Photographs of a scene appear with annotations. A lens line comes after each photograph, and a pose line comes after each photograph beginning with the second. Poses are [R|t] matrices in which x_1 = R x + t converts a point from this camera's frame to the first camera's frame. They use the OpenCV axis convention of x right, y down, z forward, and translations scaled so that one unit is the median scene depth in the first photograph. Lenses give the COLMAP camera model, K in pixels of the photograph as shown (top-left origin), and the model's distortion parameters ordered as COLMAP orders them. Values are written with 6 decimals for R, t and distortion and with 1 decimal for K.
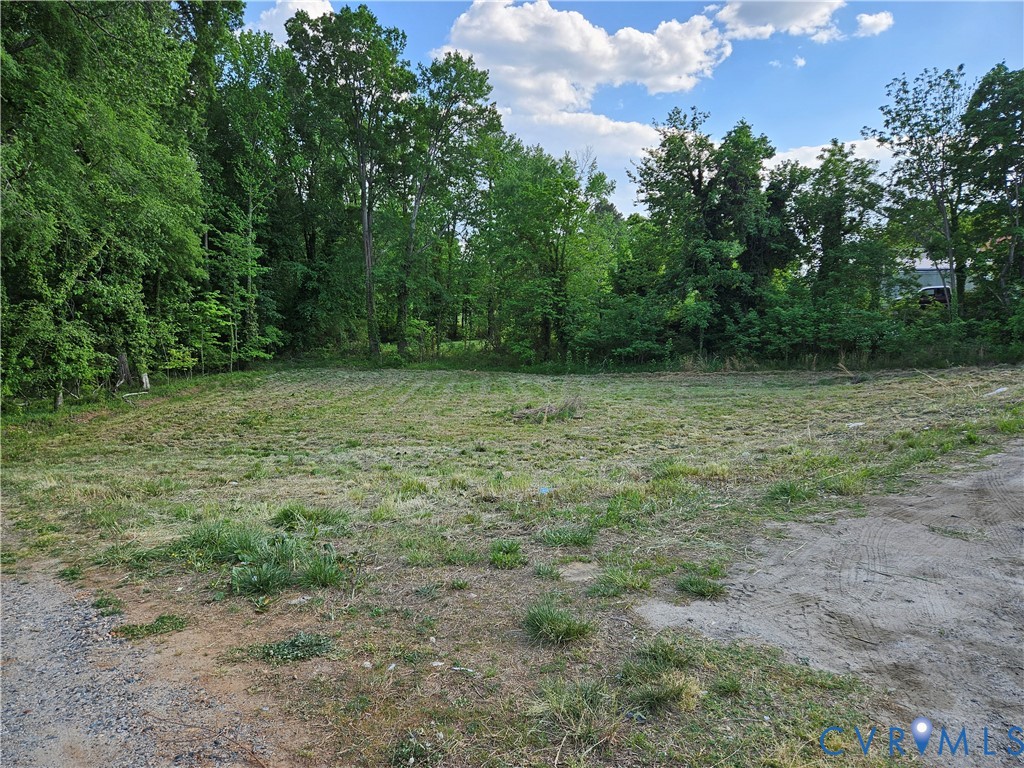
lens RADIAL K [[699.5, 0, 508.8], [0, 699.5, 384.9], [0, 0, 1]] dist [0.081485, -0.063590]
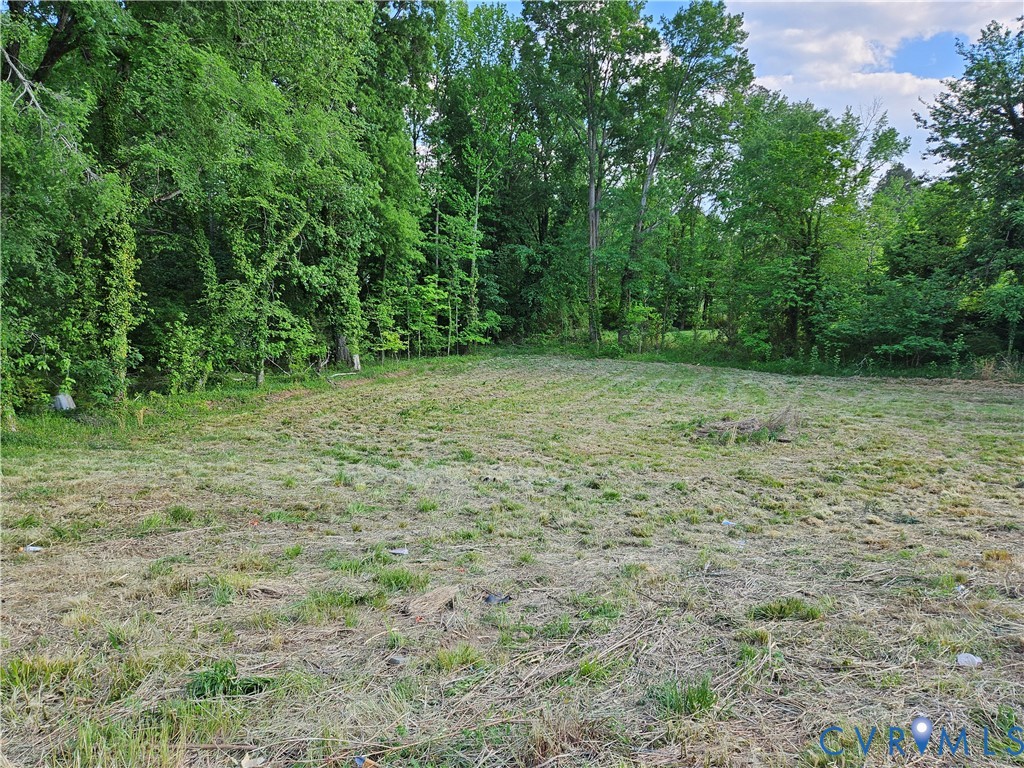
lens RADIAL K [[699.5, 0, 512.0], [0, 699.5, 392.8], [0, 0, 1]] dist [0.081485, -0.063590]
pose [[0.935548, 0.059156, -0.348211, 0.047596], [-0.048782, 0.998067, 0.038494, -0.009506], [0.349816, -0.019026, 0.936625, 0.112815]]
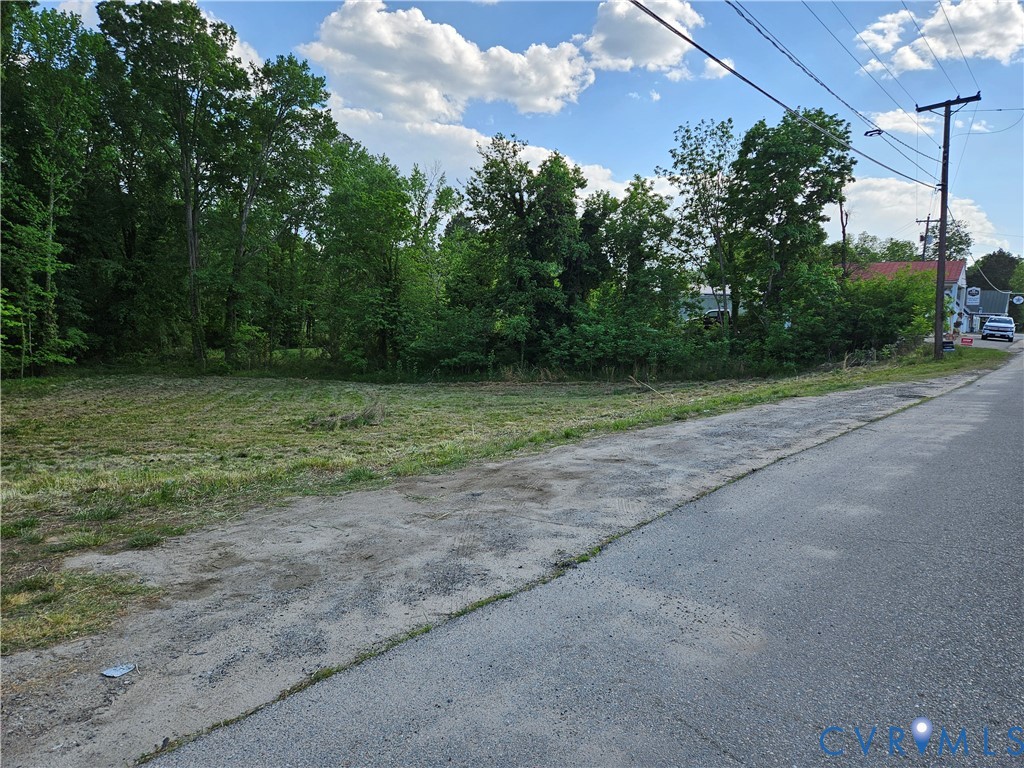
lens RADIAL K [[699.5, 0, 525.7], [0, 699.5, 384.8], [0, 0, 1]] dist [0.081485, -0.063590]
pose [[0.978467, 0.008510, 0.206226, 0.056517], [-0.005502, 0.999870, -0.015158, 0.001440], [-0.206329, 0.013697, 0.978387, -0.035256]]
